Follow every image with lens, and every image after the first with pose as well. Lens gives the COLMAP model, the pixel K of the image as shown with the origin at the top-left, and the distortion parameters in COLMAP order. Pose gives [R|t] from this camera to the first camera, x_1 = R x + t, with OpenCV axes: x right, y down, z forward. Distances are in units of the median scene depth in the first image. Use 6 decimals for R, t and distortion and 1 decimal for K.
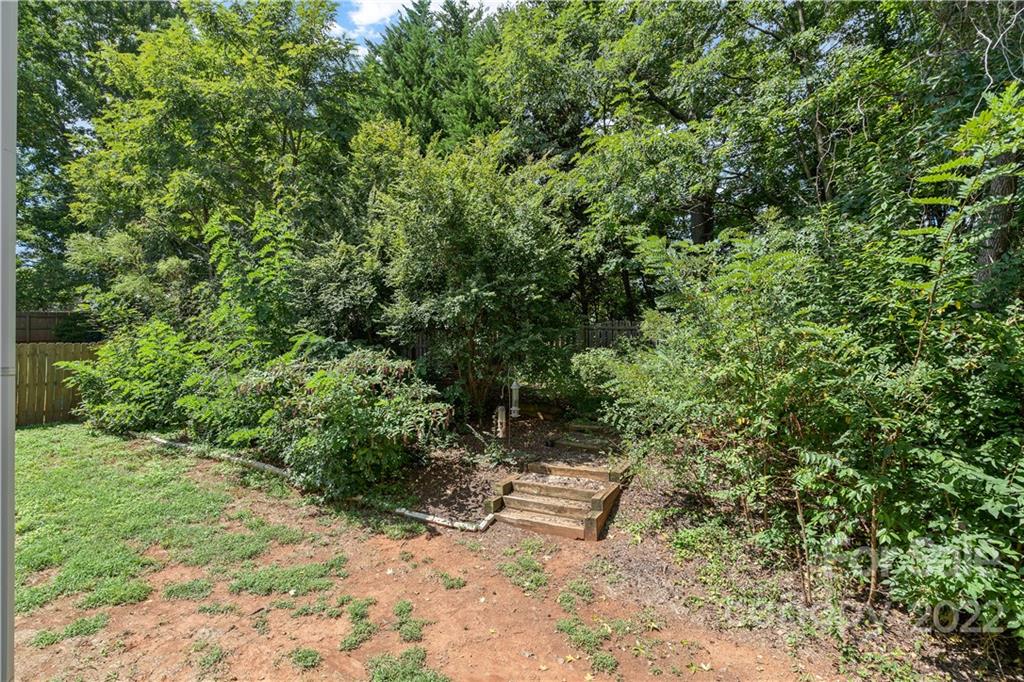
lens RADIAL K [[479.1, 0, 512.1], [0, 479.1, 357.6], [0, 0, 1]] dist [-0.005531, 0.002596]
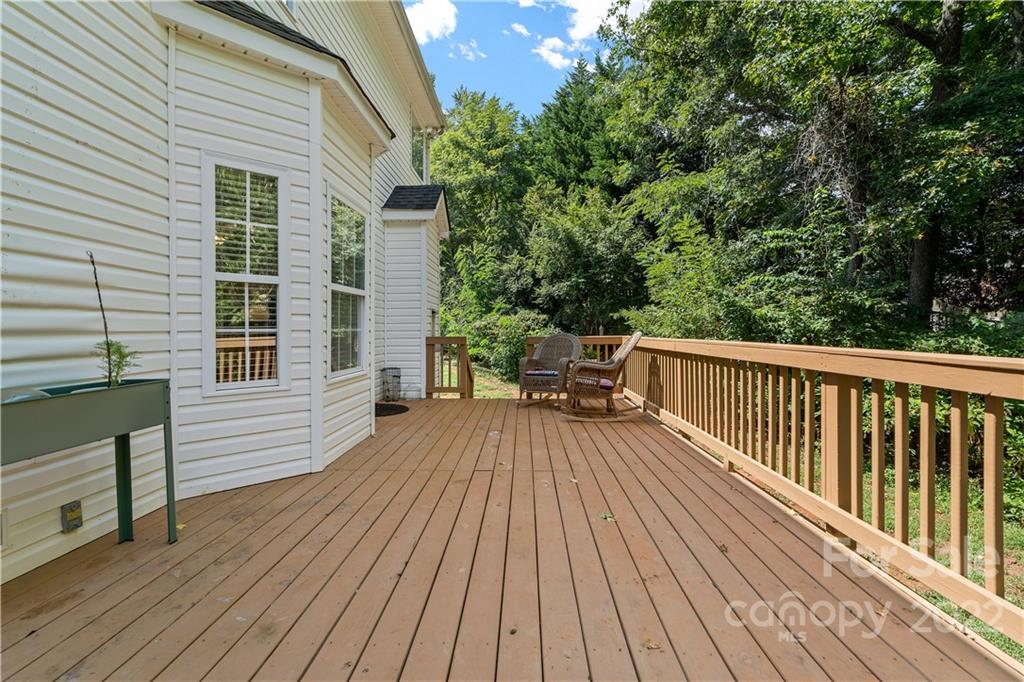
lens RADIAL K [[479.1, 0, 511.9], [0, 479.1, 336.9], [0, 0, 1]] dist [-0.005531, 0.002596]
pose [[0.917096, -0.001298, -0.398663, 0.421421], [0.003733, 0.999979, 0.005331, 0.080464], [0.398648, -0.006377, 0.917082, -0.836393]]
